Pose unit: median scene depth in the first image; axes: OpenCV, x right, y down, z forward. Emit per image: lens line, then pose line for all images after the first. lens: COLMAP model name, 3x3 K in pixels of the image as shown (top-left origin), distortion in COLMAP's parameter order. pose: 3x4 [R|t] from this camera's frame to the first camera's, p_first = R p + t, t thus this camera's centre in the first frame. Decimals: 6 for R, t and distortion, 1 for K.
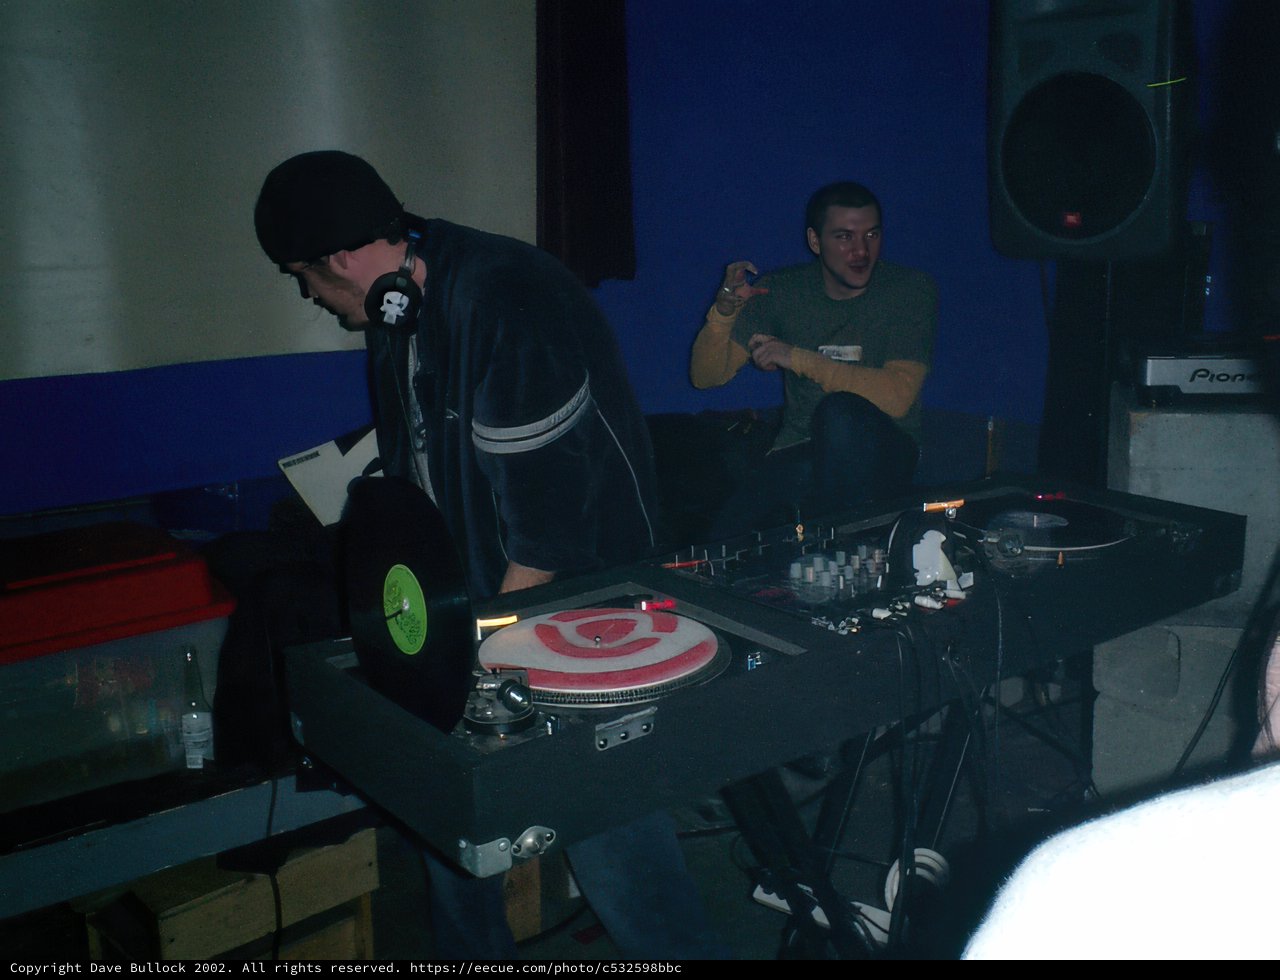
lens RADIAL K [[1504.9, 0, 645.7], [0, 1504.9, 491.7], [0, 0, 1]] dist [0.100218, 0.000000]
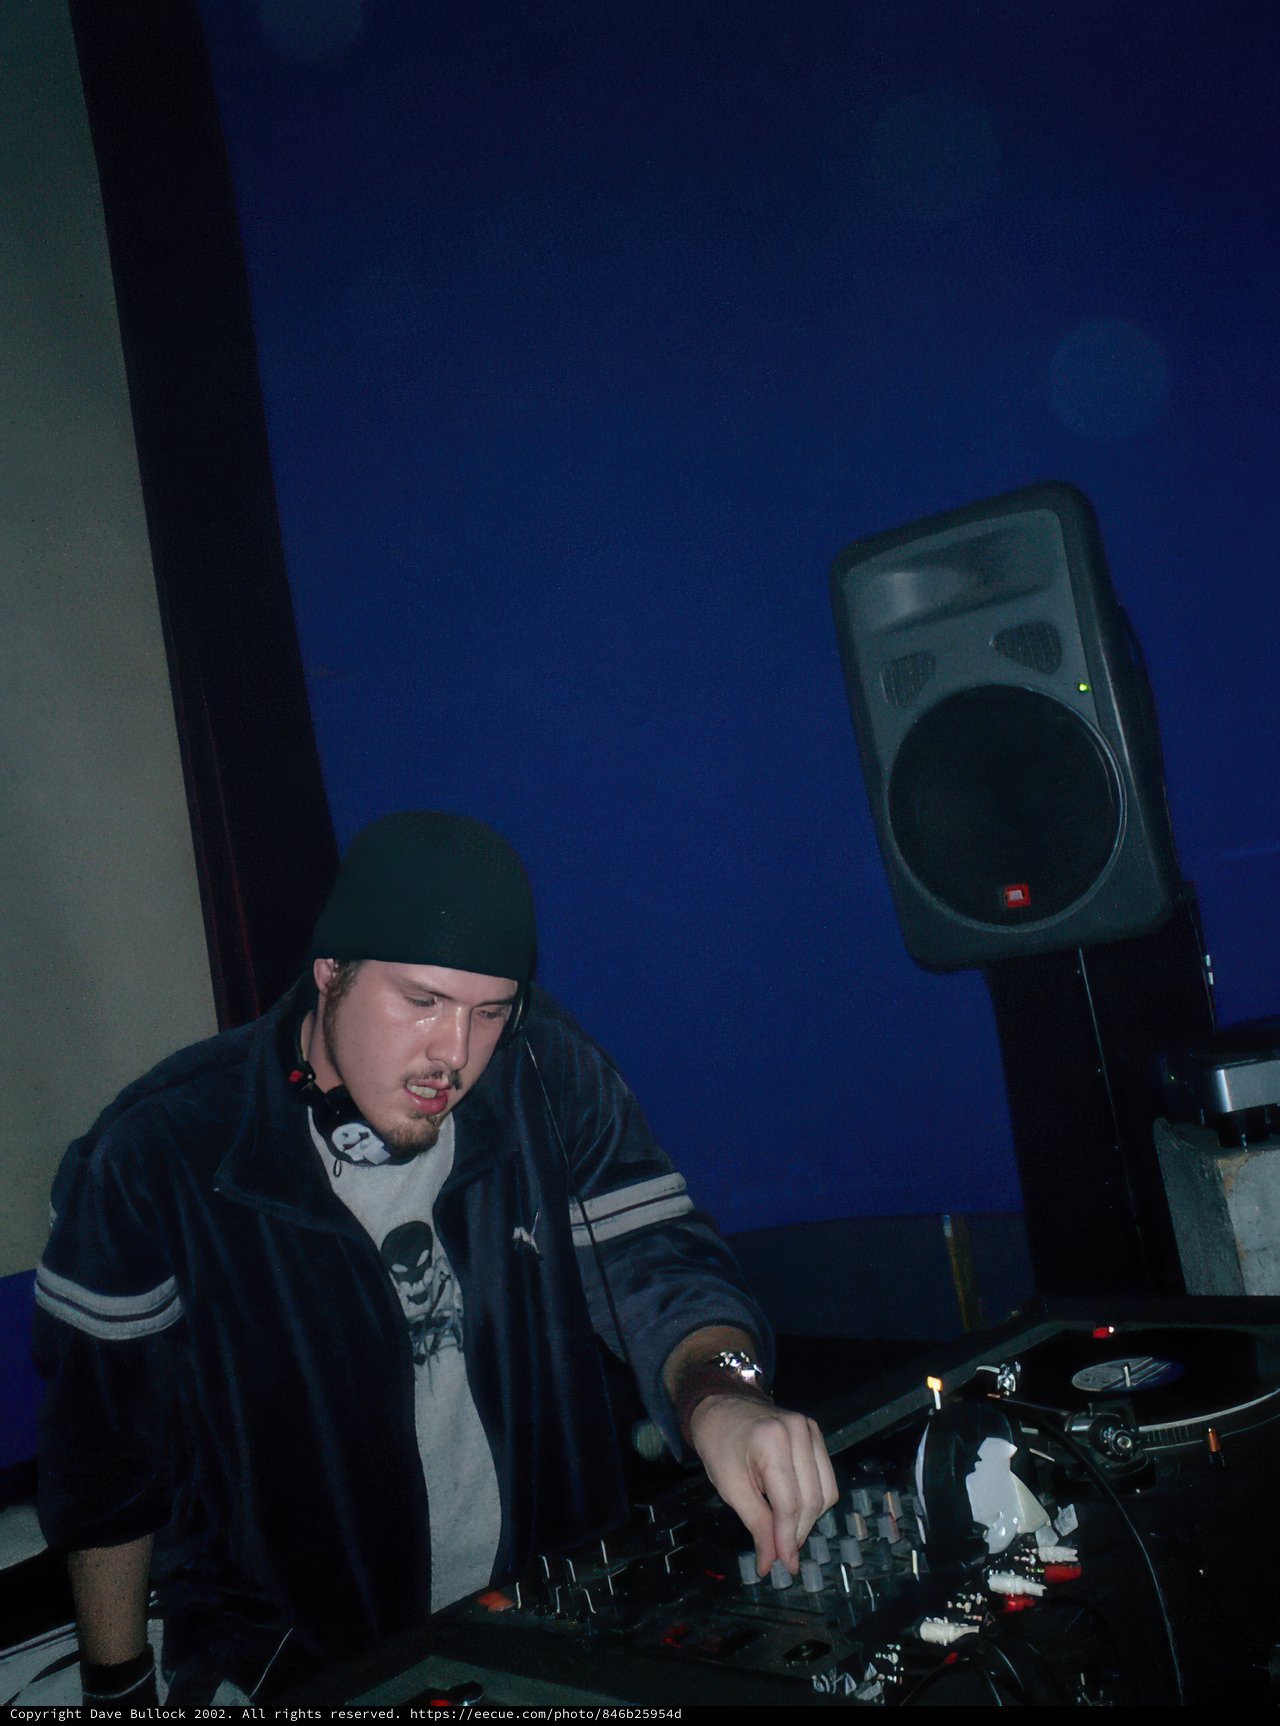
lens RADIAL K [[2026.4, 0, 636.7], [0, 2026.4, 860.4], [0, 0, 1]] dist [0.001855, 0.000000]
pose [[0.978569, -0.160702, 0.128751, 0.012034], [0.188318, 0.951350, -0.243864, -0.016370], [-0.083297, 0.262884, 0.961225, 0.278006]]
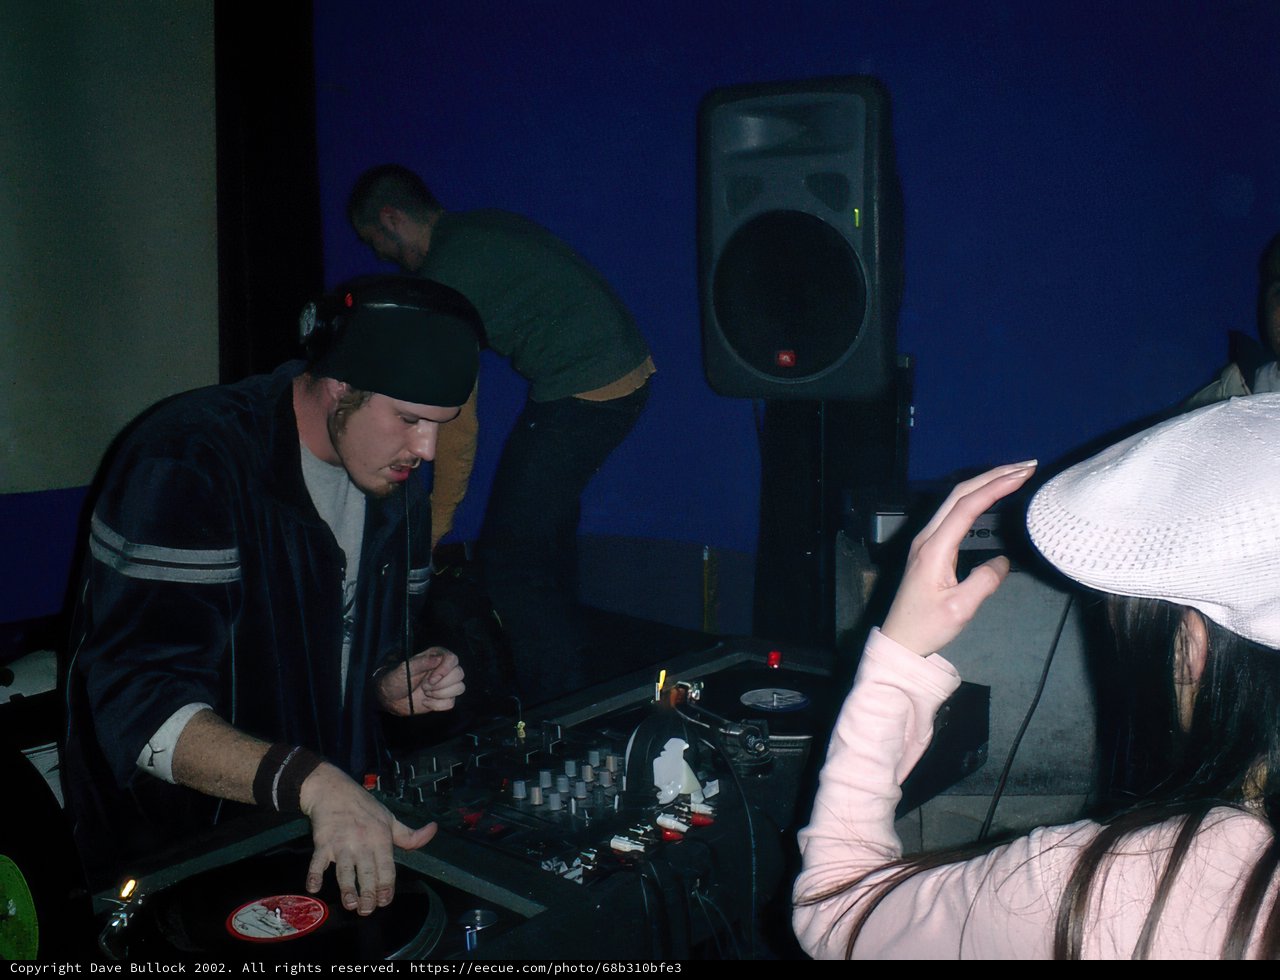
lens RADIAL K [[1504.9, 0, 634.3], [0, 1504.9, 482.0], [0, 0, 1]] dist [0.100218, 0.000000]
pose [[0.982552, -0.016947, 0.185215, 0.007448], [0.030332, 0.997109, -0.069670, -0.060972], [-0.183499, 0.074072, 0.980225, 0.131600]]
